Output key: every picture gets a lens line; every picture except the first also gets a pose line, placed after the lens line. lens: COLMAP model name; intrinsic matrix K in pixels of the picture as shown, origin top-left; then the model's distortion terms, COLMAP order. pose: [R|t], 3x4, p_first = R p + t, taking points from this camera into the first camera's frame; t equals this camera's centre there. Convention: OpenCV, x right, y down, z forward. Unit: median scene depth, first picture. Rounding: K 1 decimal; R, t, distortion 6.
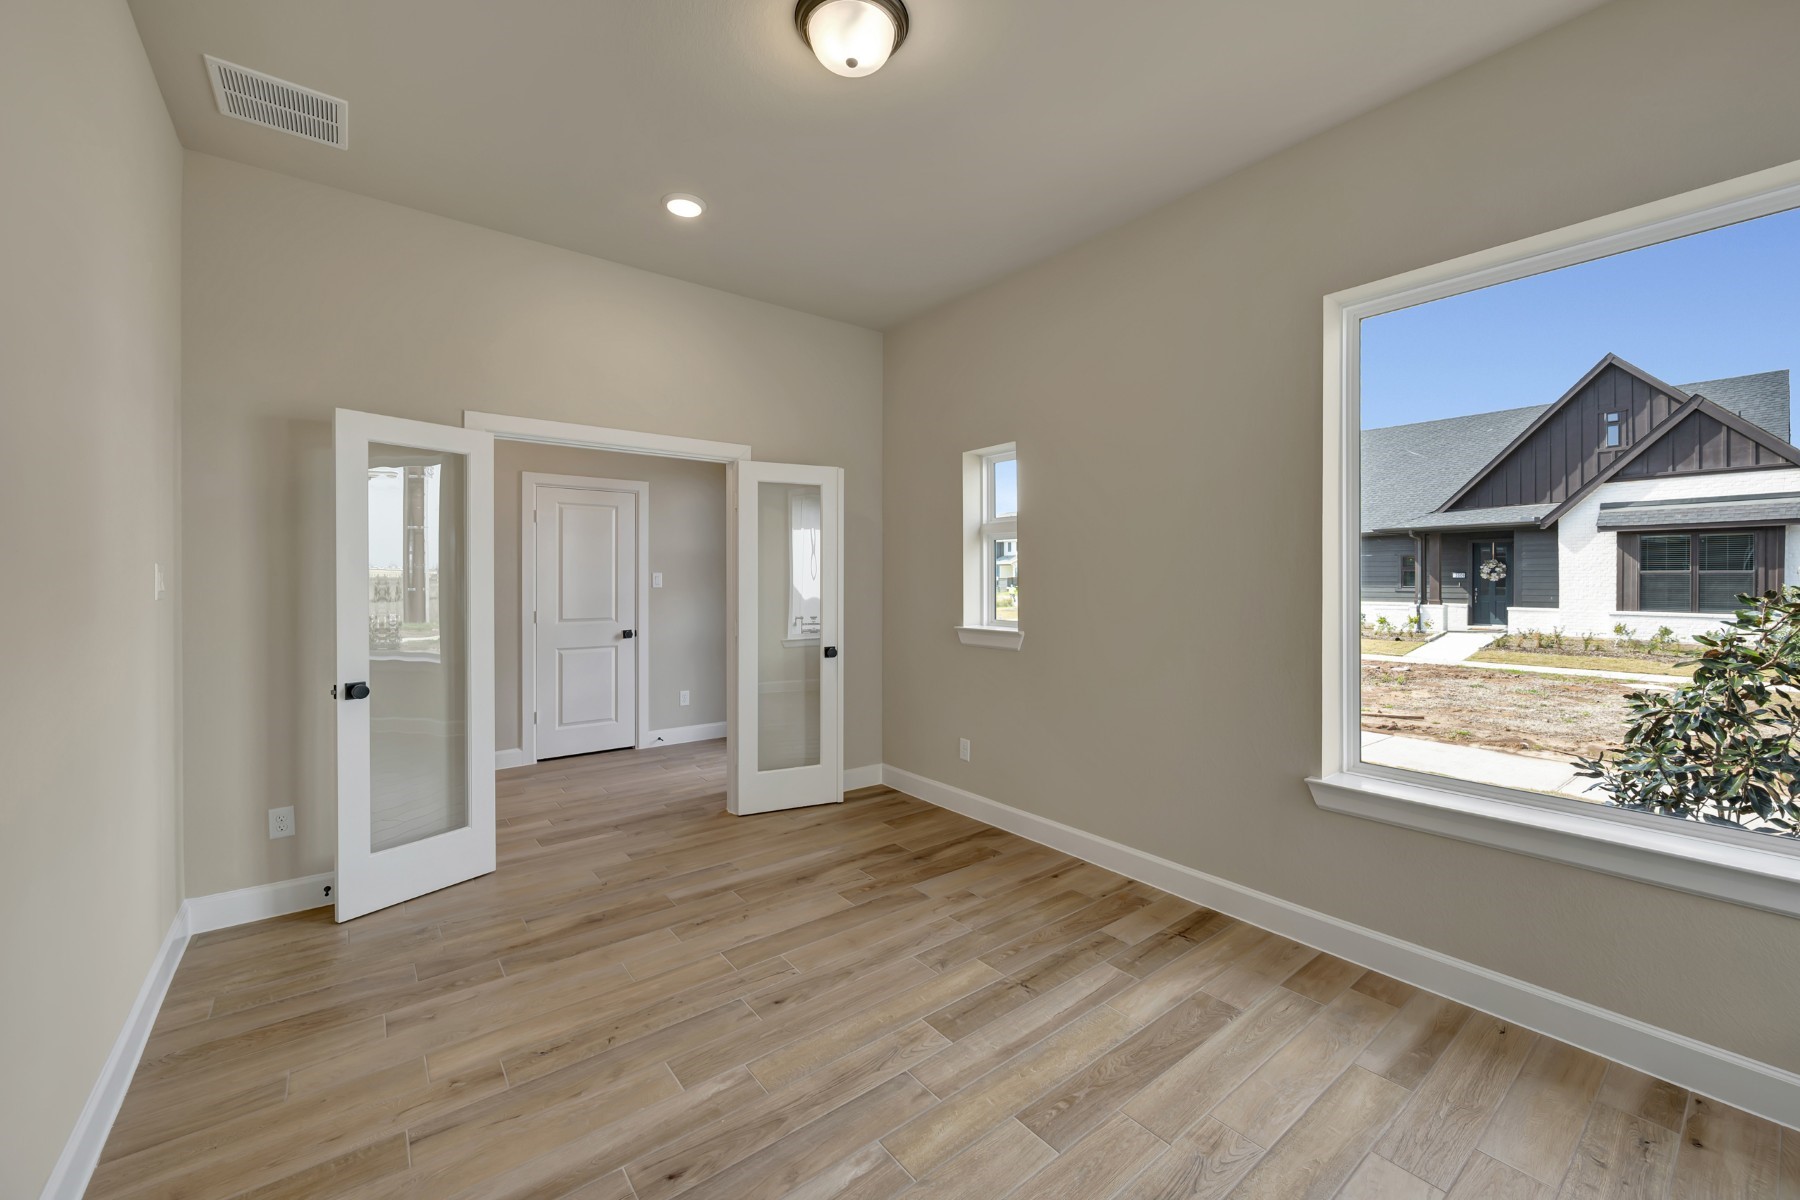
lens RADIAL K [[710.7, 0, 898.5], [0, 710.7, 581.2], [0, 0, 1]] dist [-0.002759, 0.000515]
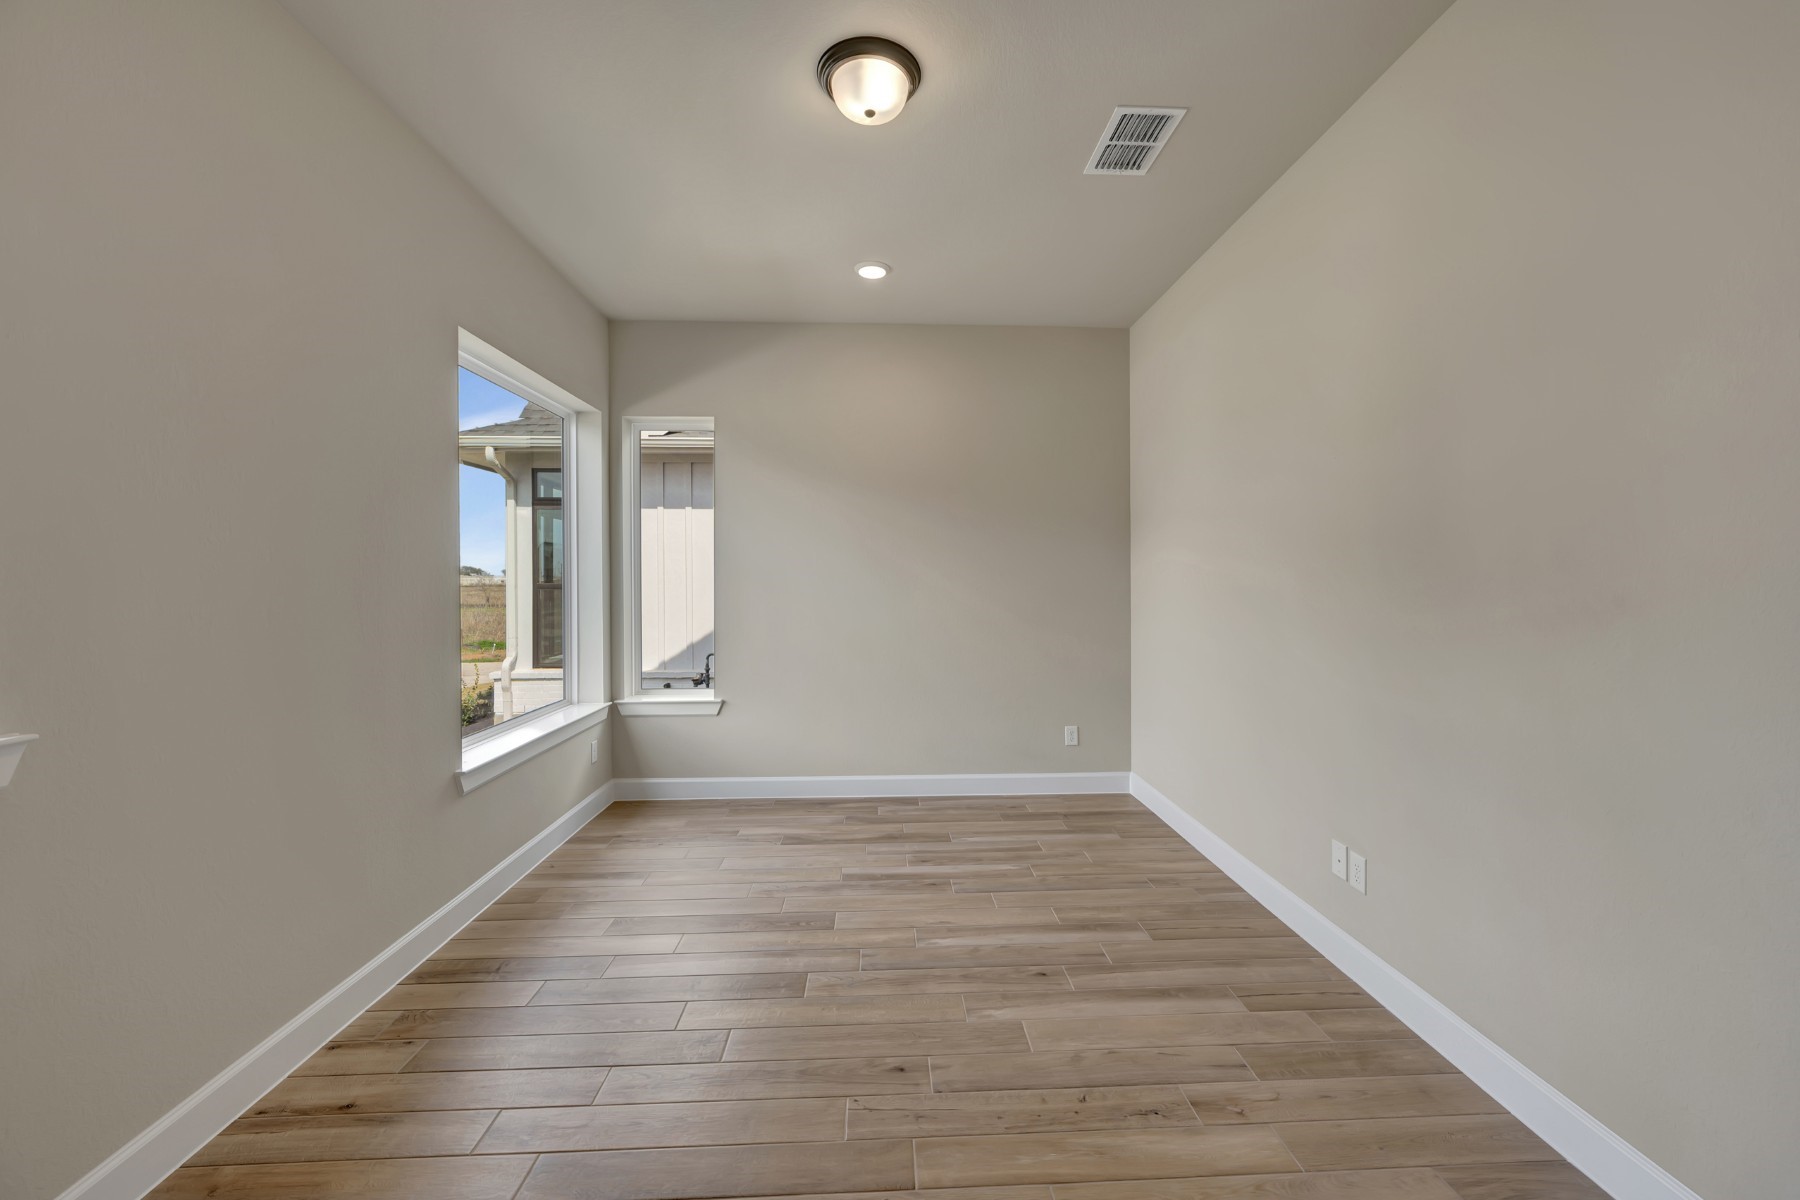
lens RADIAL K [[710.7, 0, 902.5], [0, 710.7, 590.6], [0, 0, 1]] dist [-0.002759, 0.000515]
pose [[-0.811528, -0.002561, 0.584307, -0.810086], [0.010138, 0.999778, 0.018463, -0.015590], [-0.584225, 0.020907, -0.811322, 2.014948]]
